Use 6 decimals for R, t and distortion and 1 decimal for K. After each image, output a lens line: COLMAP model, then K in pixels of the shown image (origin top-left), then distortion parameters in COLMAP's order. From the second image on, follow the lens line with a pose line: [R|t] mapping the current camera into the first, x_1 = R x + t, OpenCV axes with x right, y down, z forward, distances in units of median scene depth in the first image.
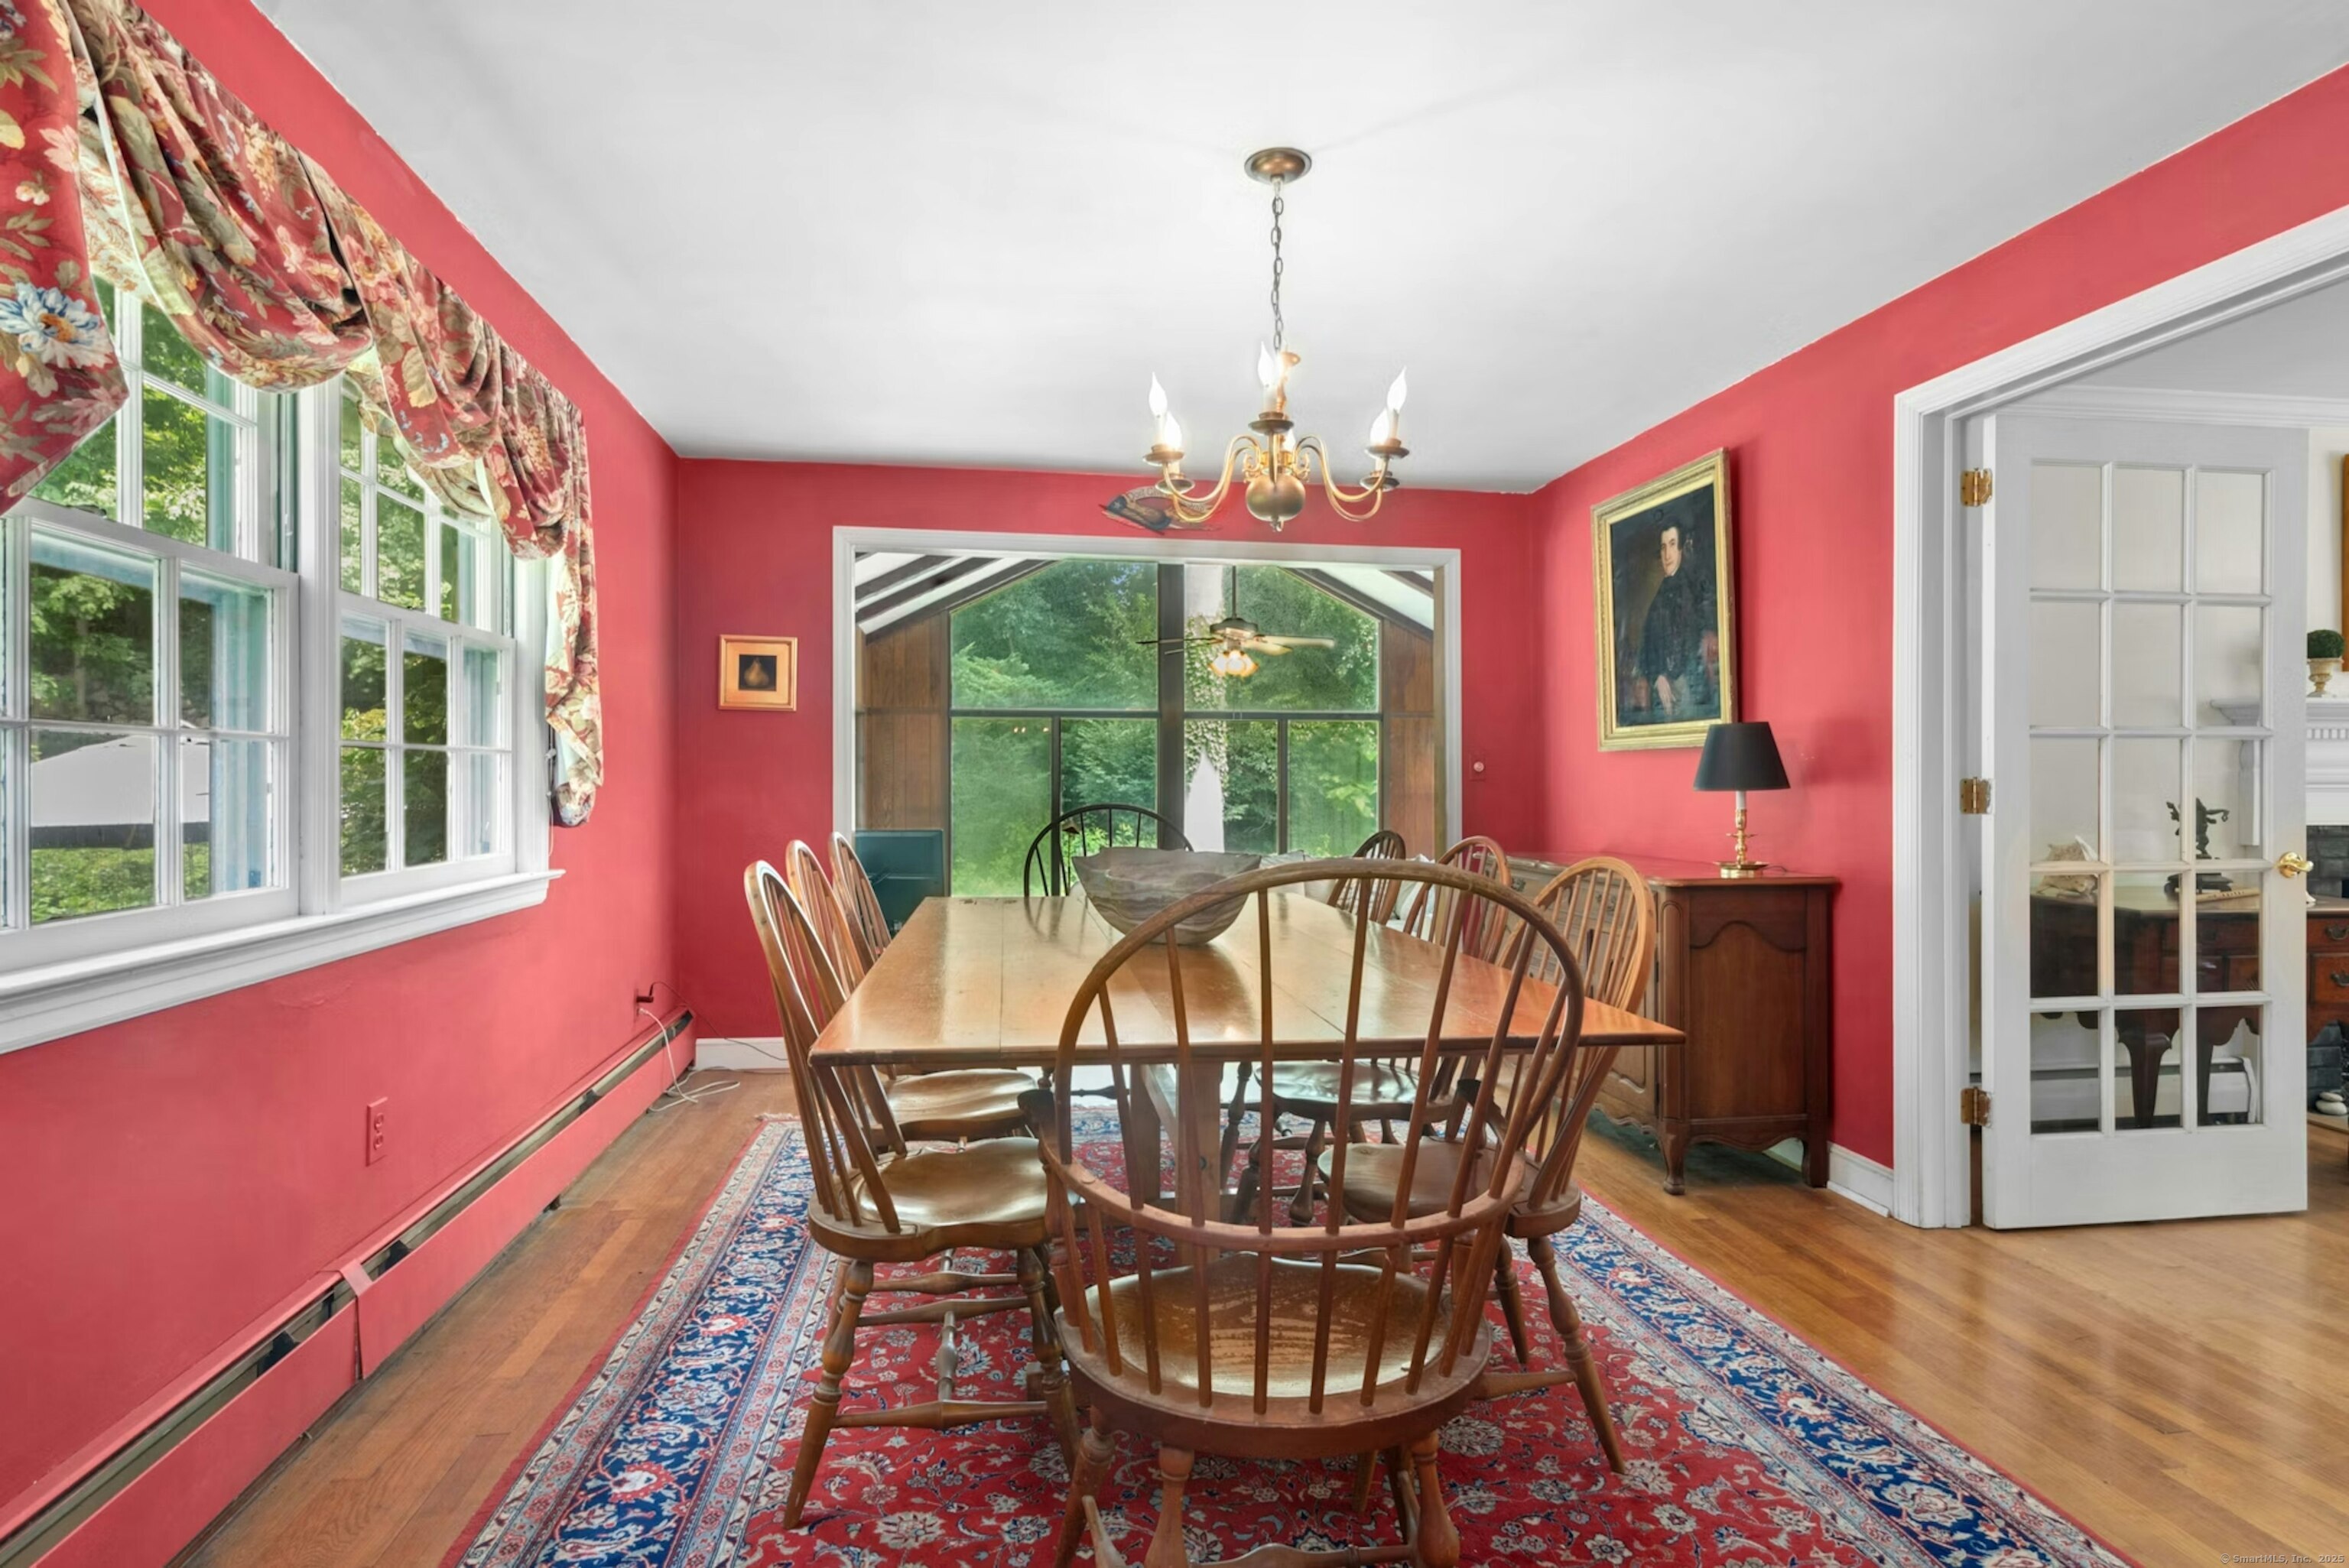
lens RADIAL K [[1132.6, 0, 1170.3], [0, 1132.6, 781.4], [0, 0, 1]] dist [-0.002071, -0.000507]
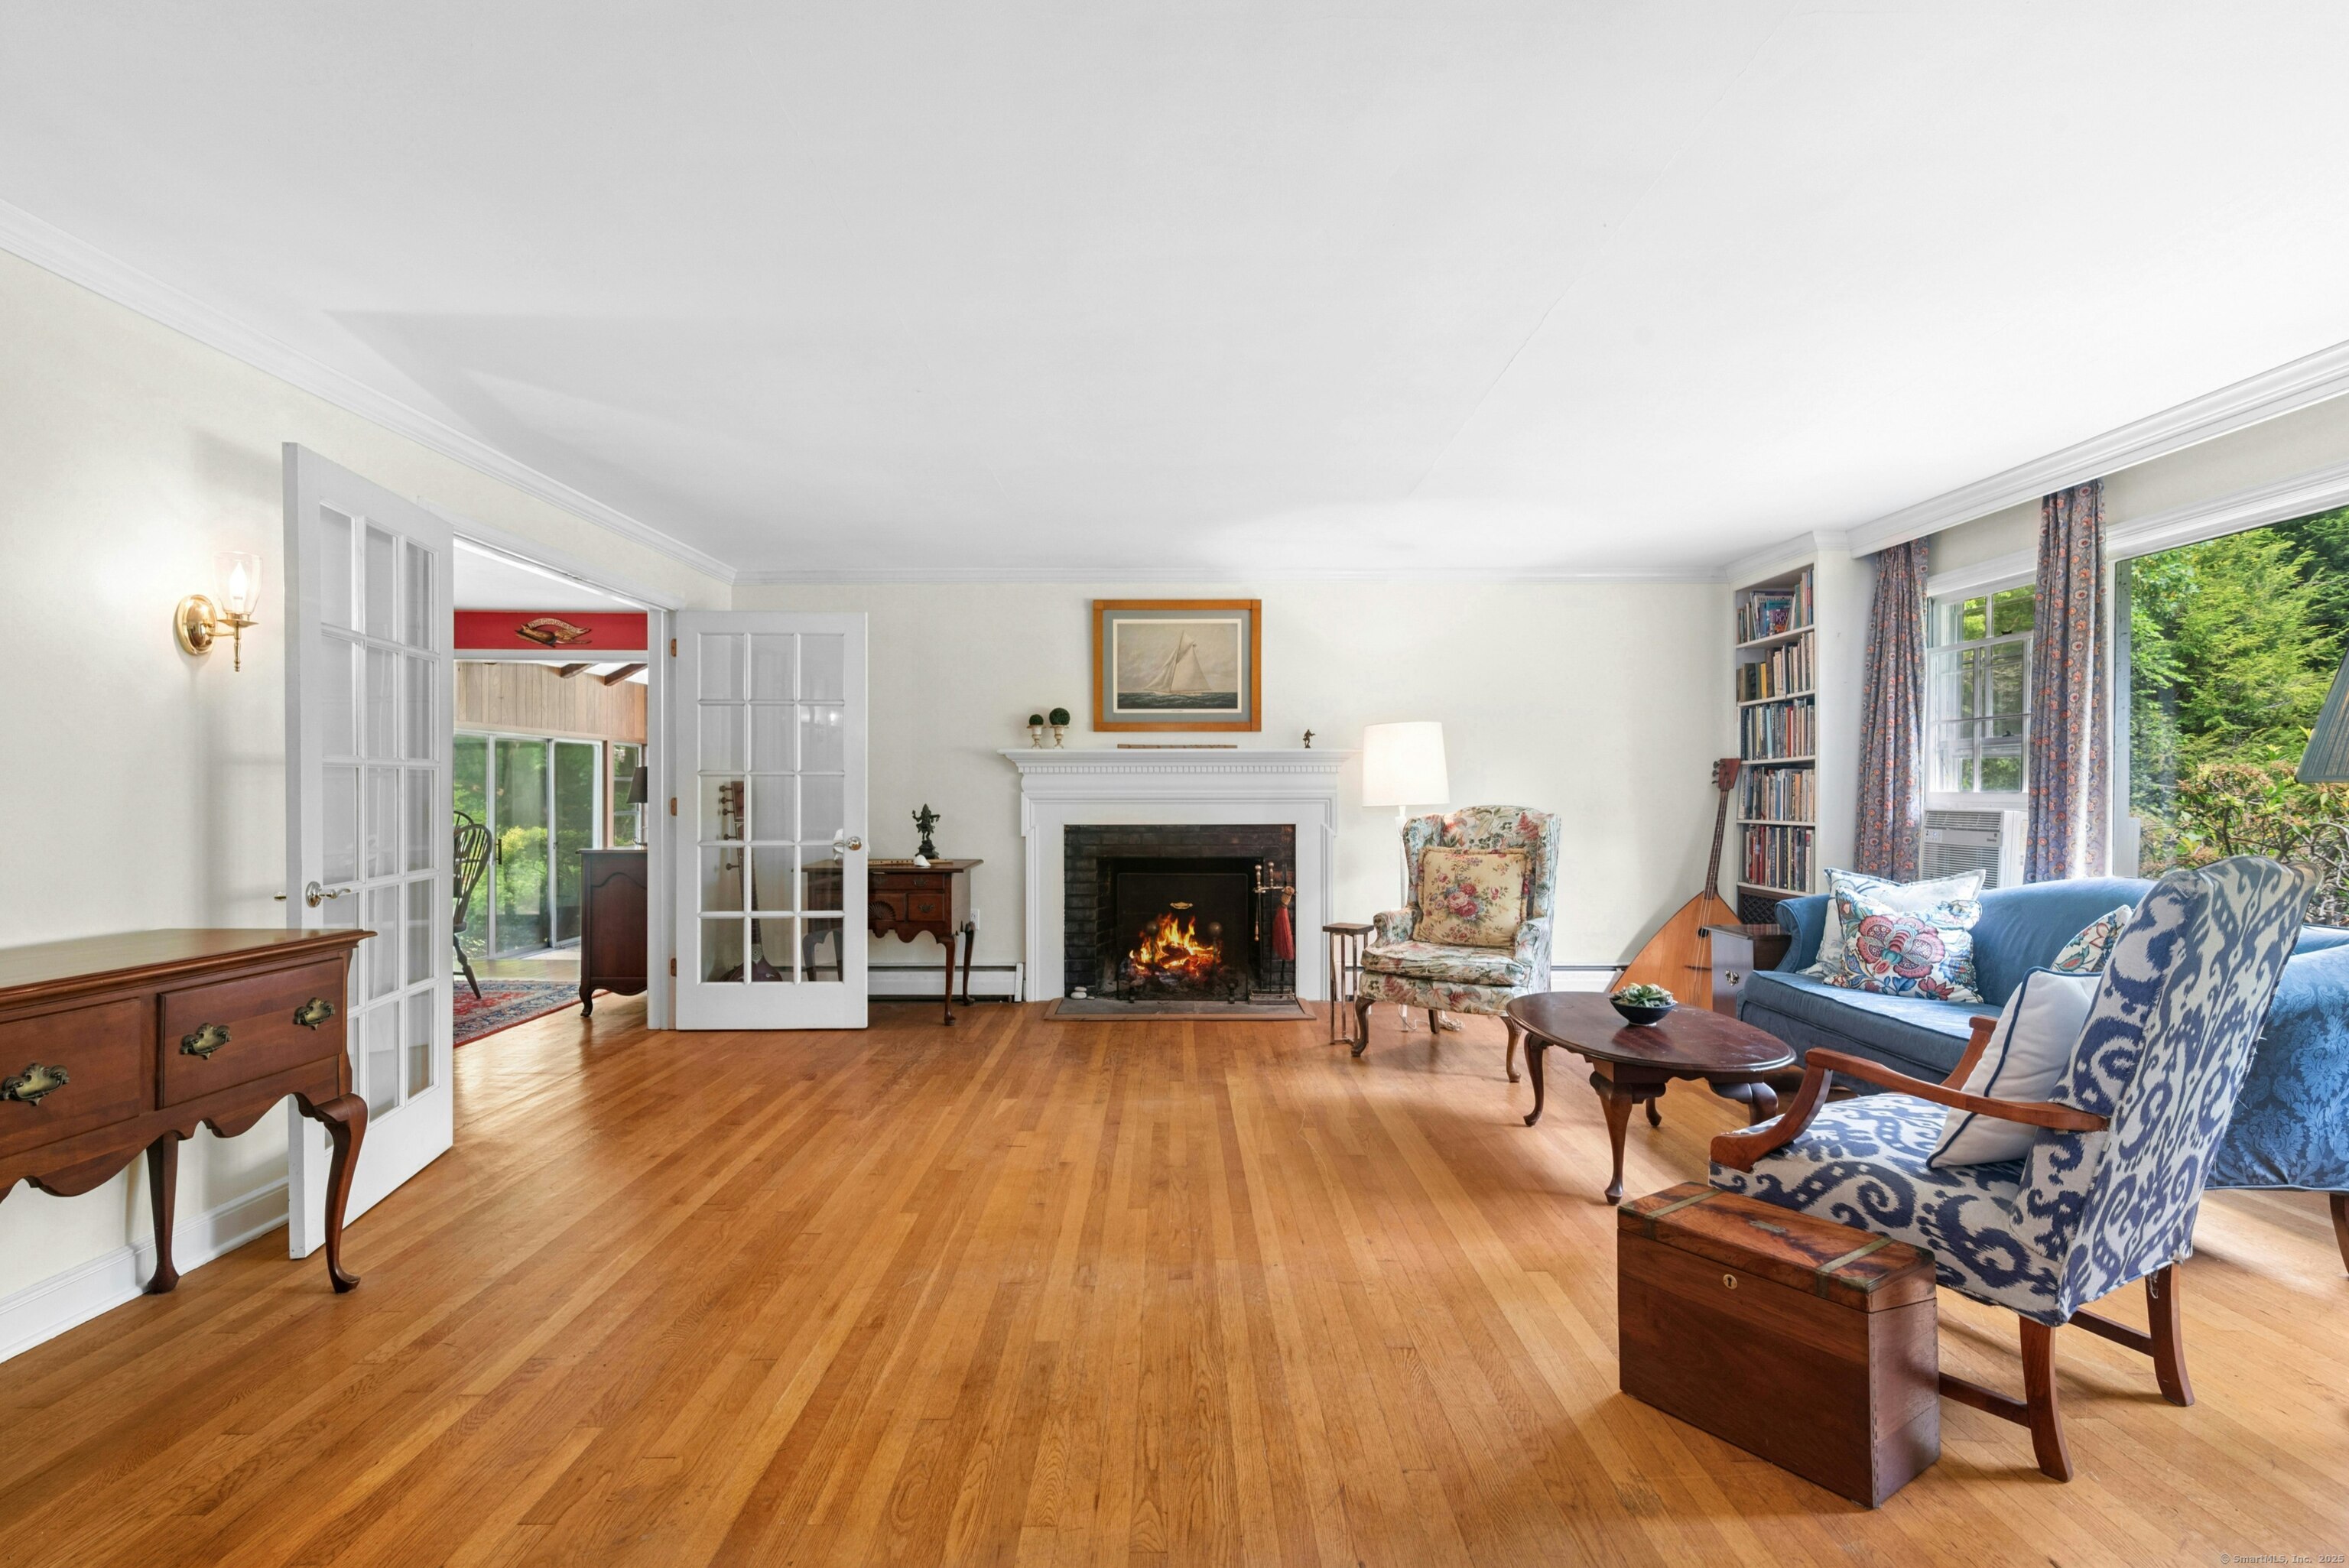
lens RADIAL K [[1132.6, 0, 1172.1], [0, 1132.6, 792.8], [0, 0, 1]] dist [-0.002071, -0.000507]
pose [[0.988653, -0.002137, -0.150205, 1.802088], [0.001818, 0.999996, -0.002264, -0.009034], [0.150209, 0.001965, 0.988652, -0.805776]]
